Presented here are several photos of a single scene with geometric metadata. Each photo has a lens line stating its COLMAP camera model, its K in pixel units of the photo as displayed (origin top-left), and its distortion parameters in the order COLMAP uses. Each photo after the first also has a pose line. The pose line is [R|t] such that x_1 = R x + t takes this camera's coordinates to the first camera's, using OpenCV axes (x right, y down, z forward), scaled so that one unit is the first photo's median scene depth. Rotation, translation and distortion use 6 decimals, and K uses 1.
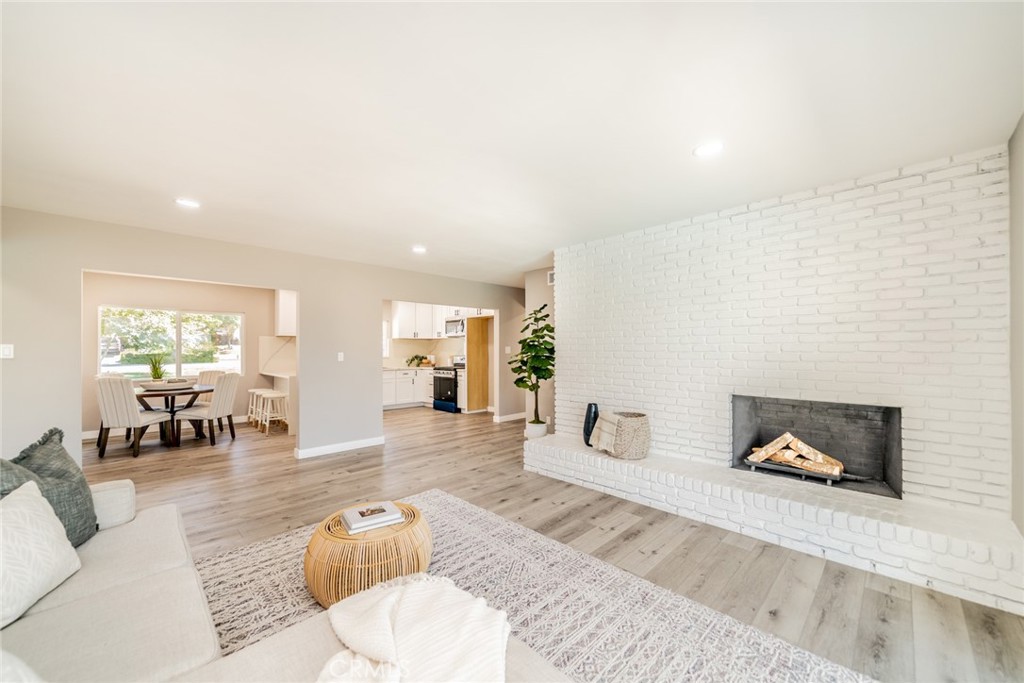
lens RADIAL K [[389.4, 0, 508.3], [0, 389.4, 349.3], [0, 0, 1]] dist [-0.004928, -0.000004]
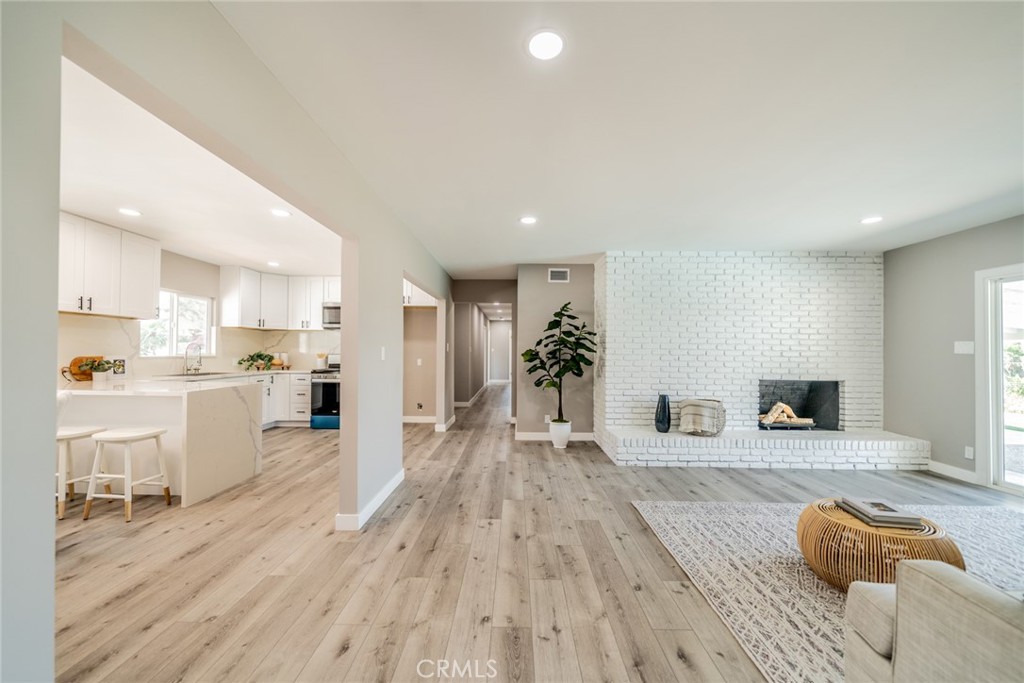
lens RADIAL K [[389.4, 0, 508.3], [0, 389.4, 349.3], [0, 0, 1]] dist [-0.004928, -0.000004]
pose [[0.718708, 0.011369, 0.695219, -0.787830], [-0.010686, 0.999929, -0.005305, 0.014557], [-0.695230, -0.003616, 0.718778, 0.435336]]
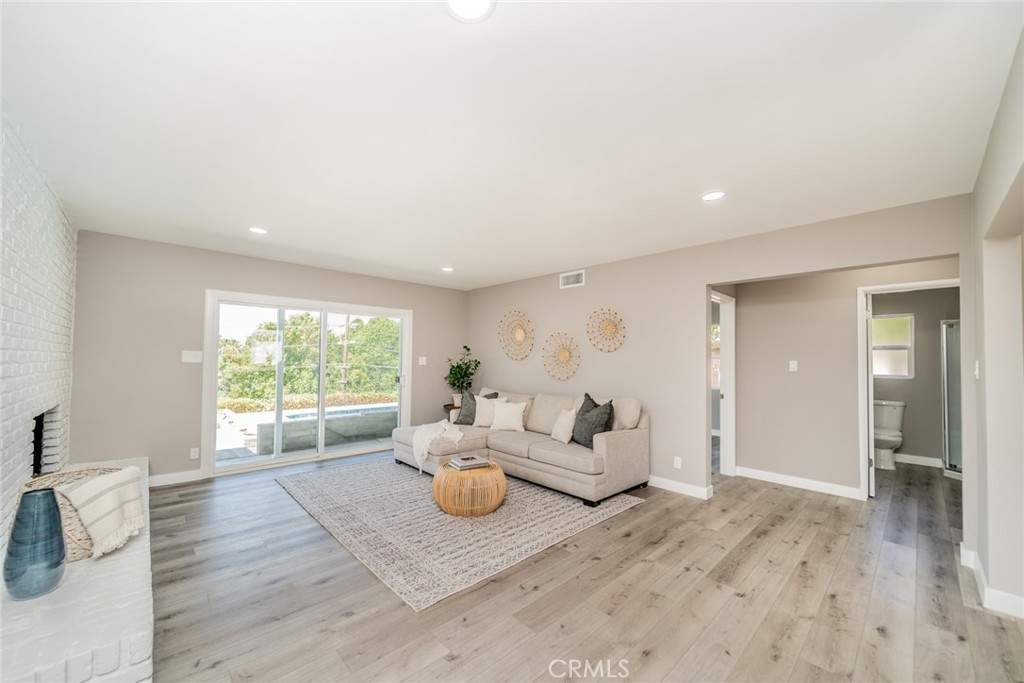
lens RADIAL K [[390.6, 0, 506.3], [0, 390.6, 349.1], [0, 0, 1]] dist [-0.003355, -0.000153]
pose [[-0.999476, -0.008367, 0.031268, -0.256034], [-0.009151, 0.999645, -0.025027, -0.005280], [-0.031048, -0.025300, -0.999198, 1.224136]]
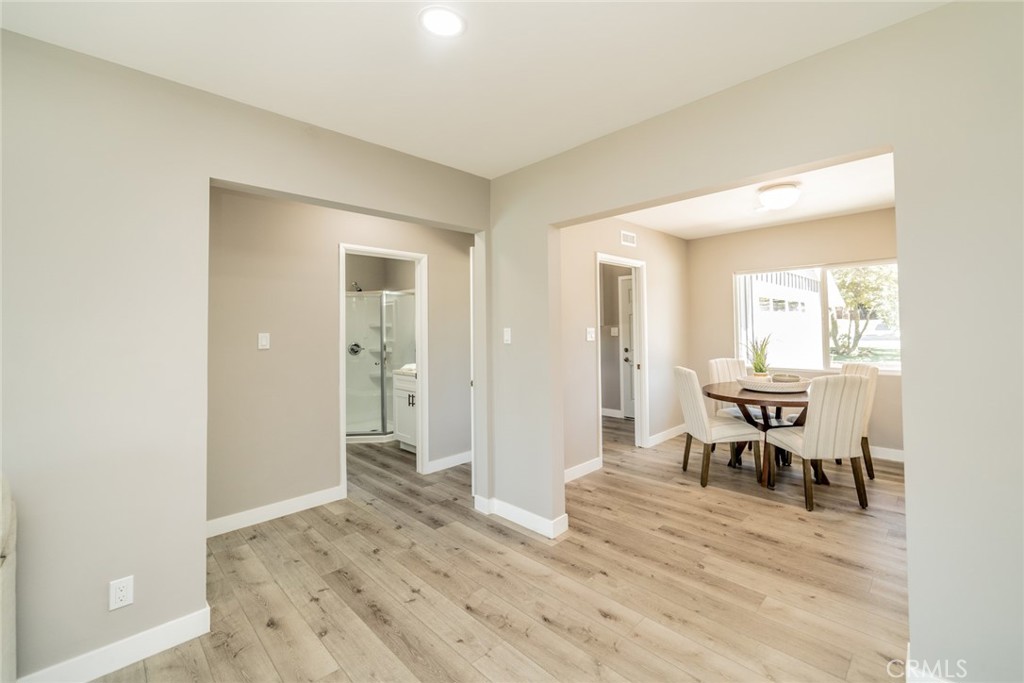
lens RADIAL K [[428.1, 0, 550.2], [0, 428.1, 316.5], [0, 0, 1]] dist [-0.007936, -0.000291]
pose [[0.039042, -0.023442, -0.998963, -0.212255], [0.014803, 0.999629, -0.022879, -0.010810], [0.999128, -0.013895, 0.039374, 0.717295]]
